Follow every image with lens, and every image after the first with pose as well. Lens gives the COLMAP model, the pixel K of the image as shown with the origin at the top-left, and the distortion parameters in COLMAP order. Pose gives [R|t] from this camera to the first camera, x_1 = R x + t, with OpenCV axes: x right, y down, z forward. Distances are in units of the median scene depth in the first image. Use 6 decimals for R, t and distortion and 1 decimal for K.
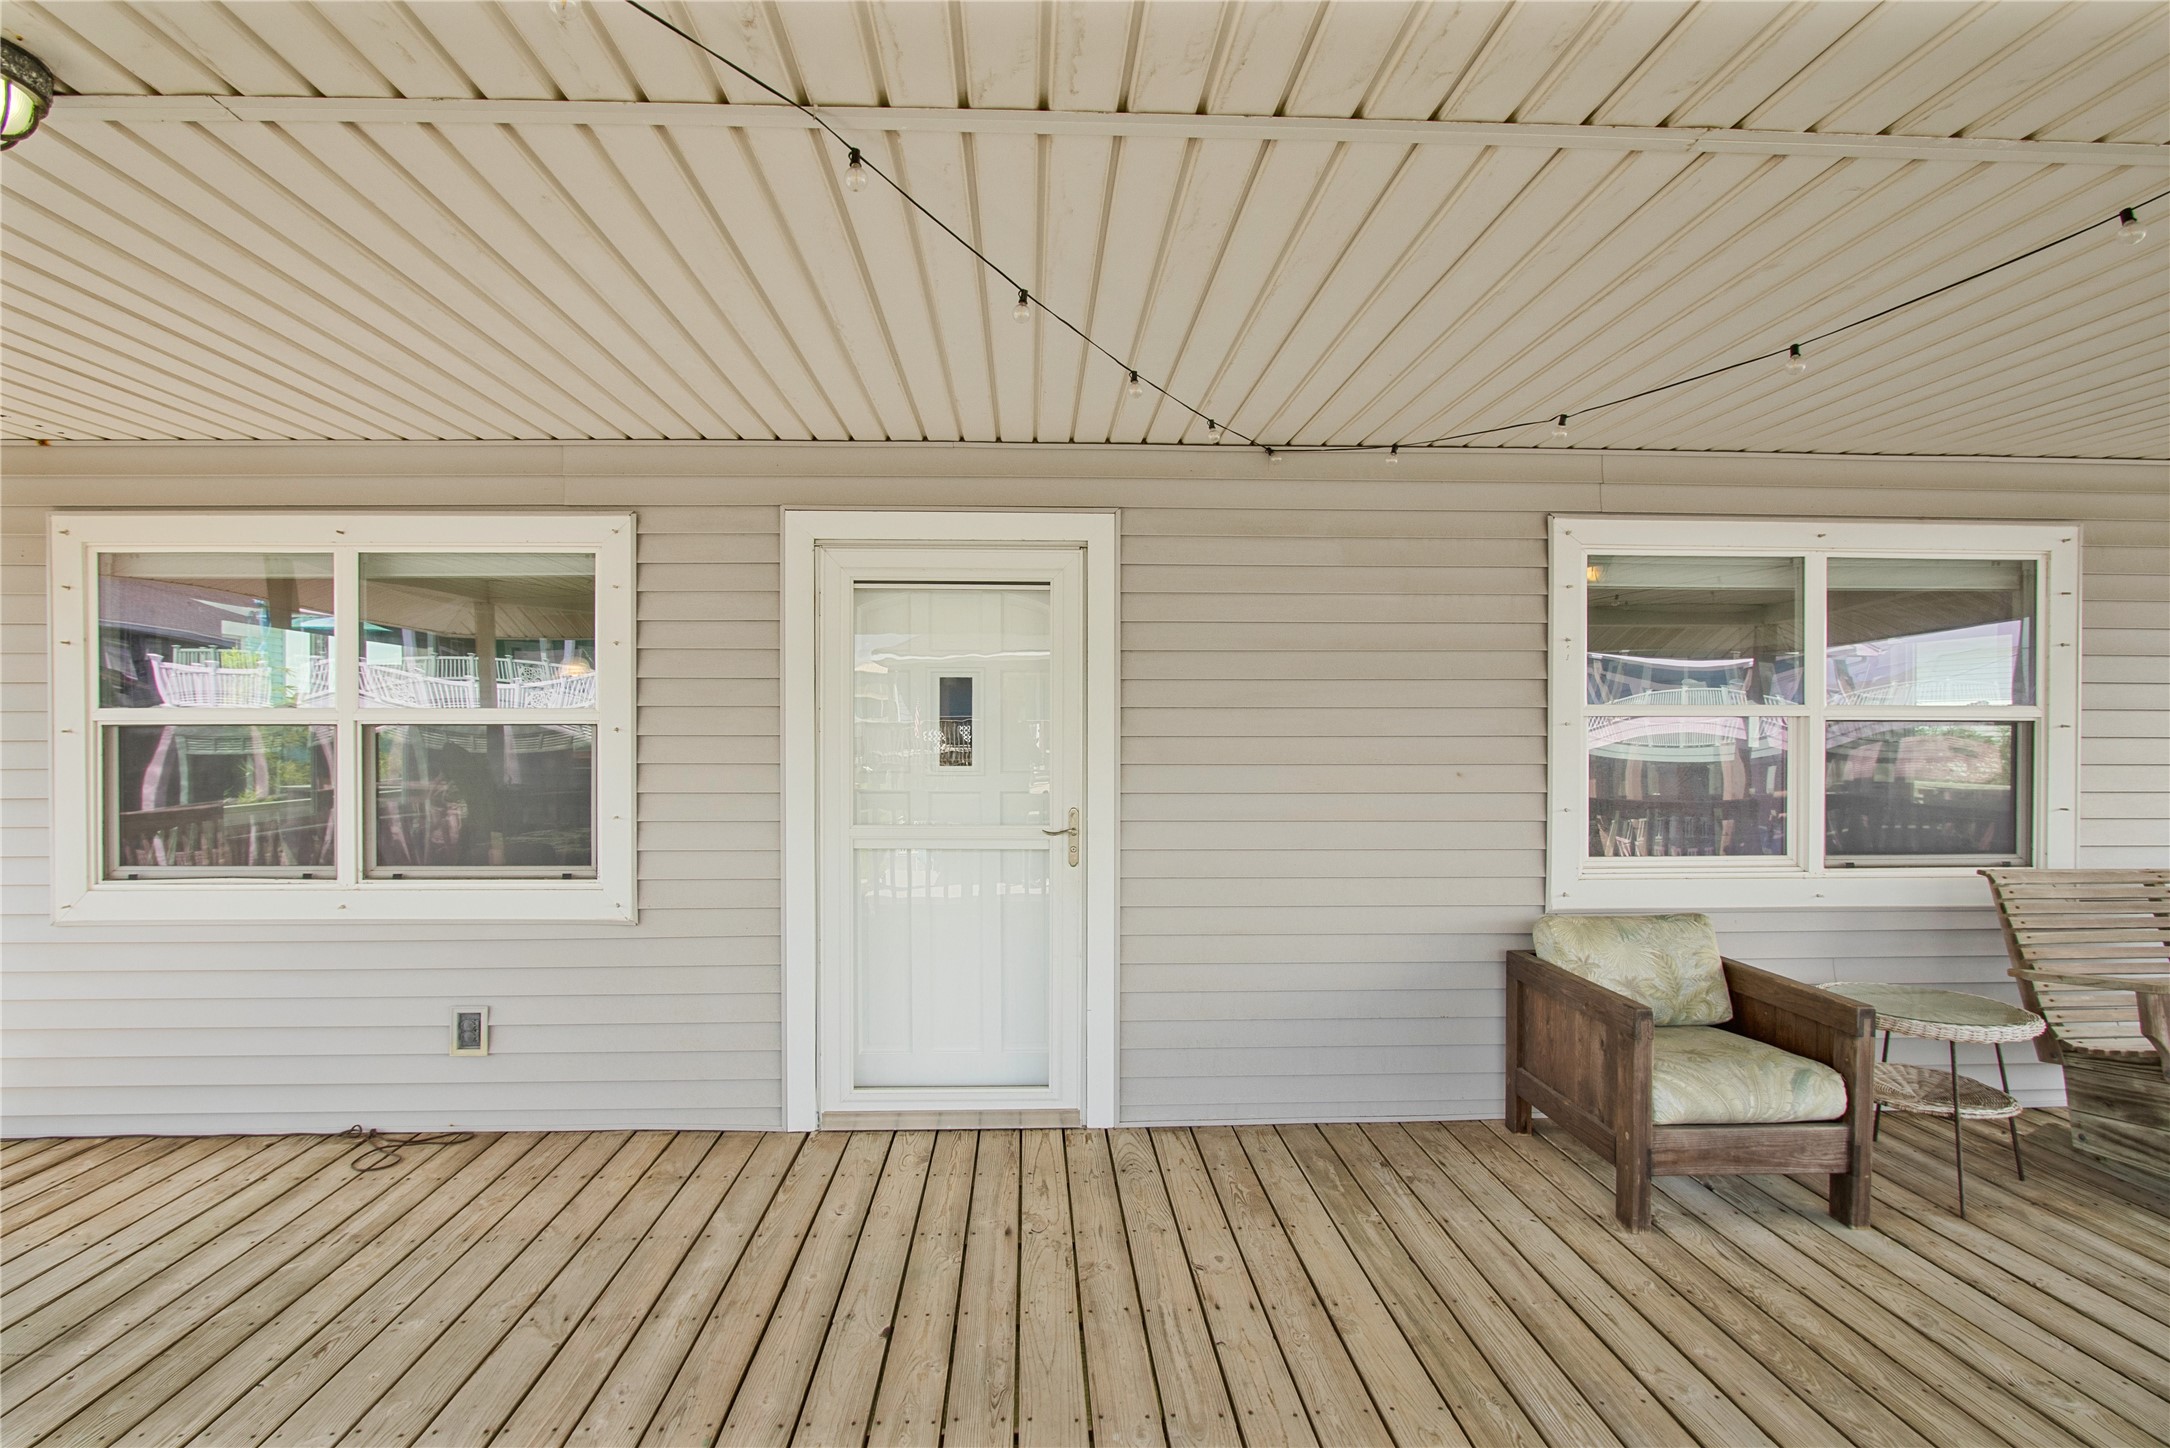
lens RADIAL K [[1017.8, 0, 1079.2], [0, 1017.8, 762.1], [0, 0, 1]] dist [-0.024478, 0.000995]
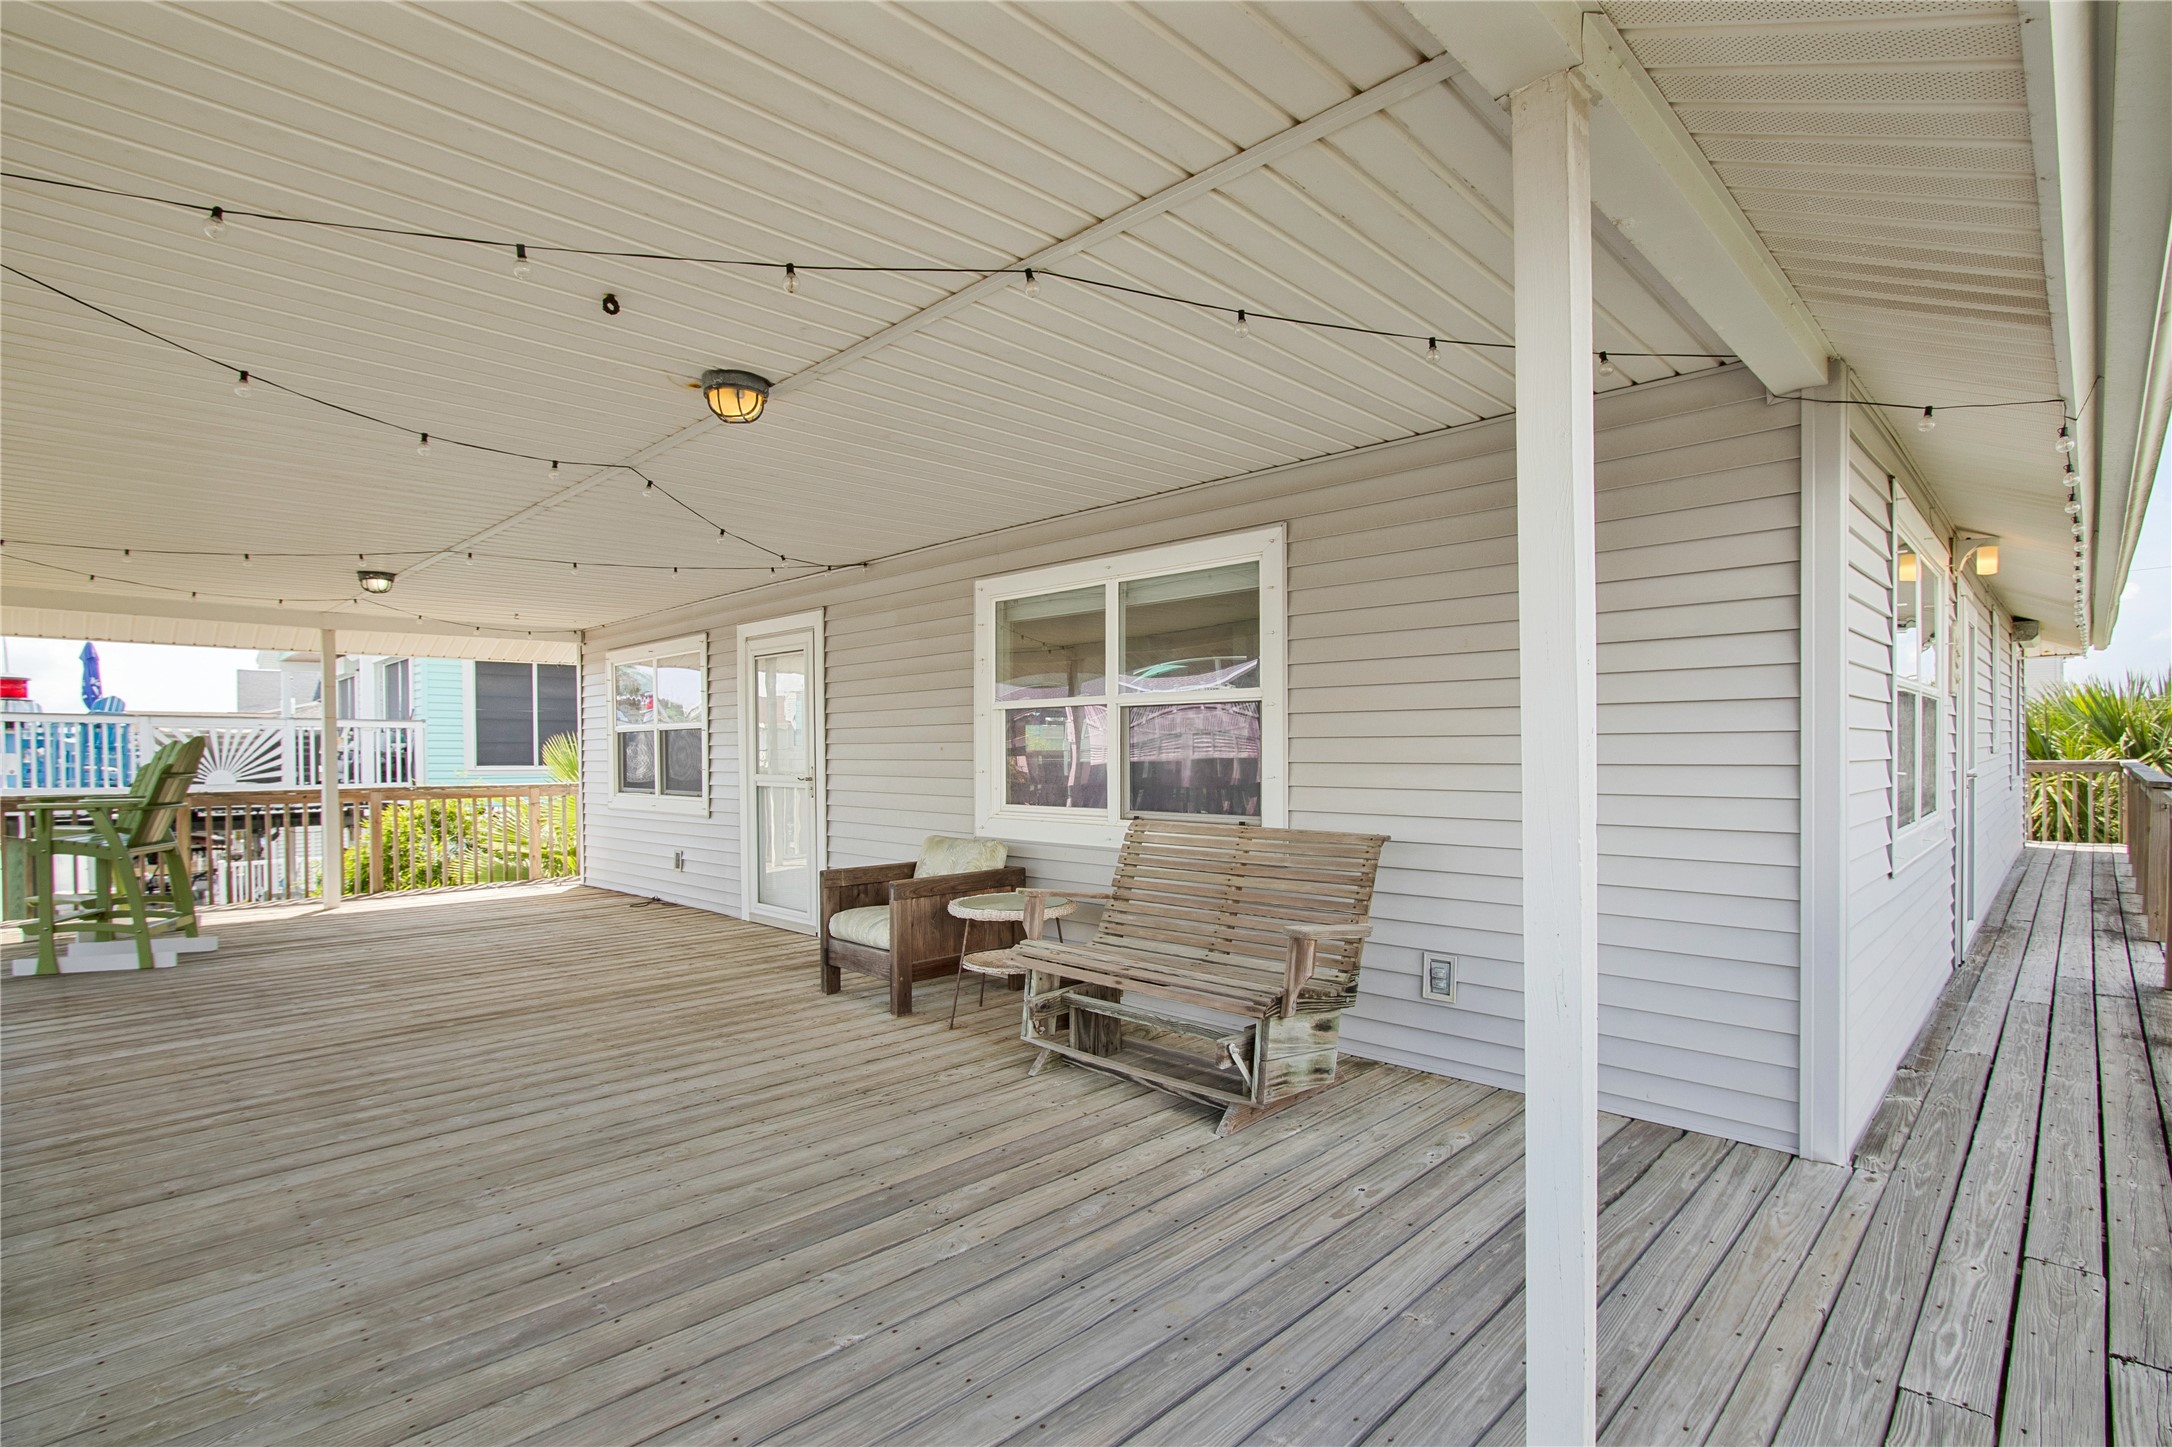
lens RADIAL K [[1018.8, 0, 1080.7], [0, 1018.8, 745.5], [0, 0, 1]] dist [-0.024478, 0.000995]
pose [[0.681187, 0.000664, -0.732109, 1.685179], [0.010118, 0.999896, 0.010320, -0.004739], [0.732039, -0.014438, 0.681110, 0.050422]]
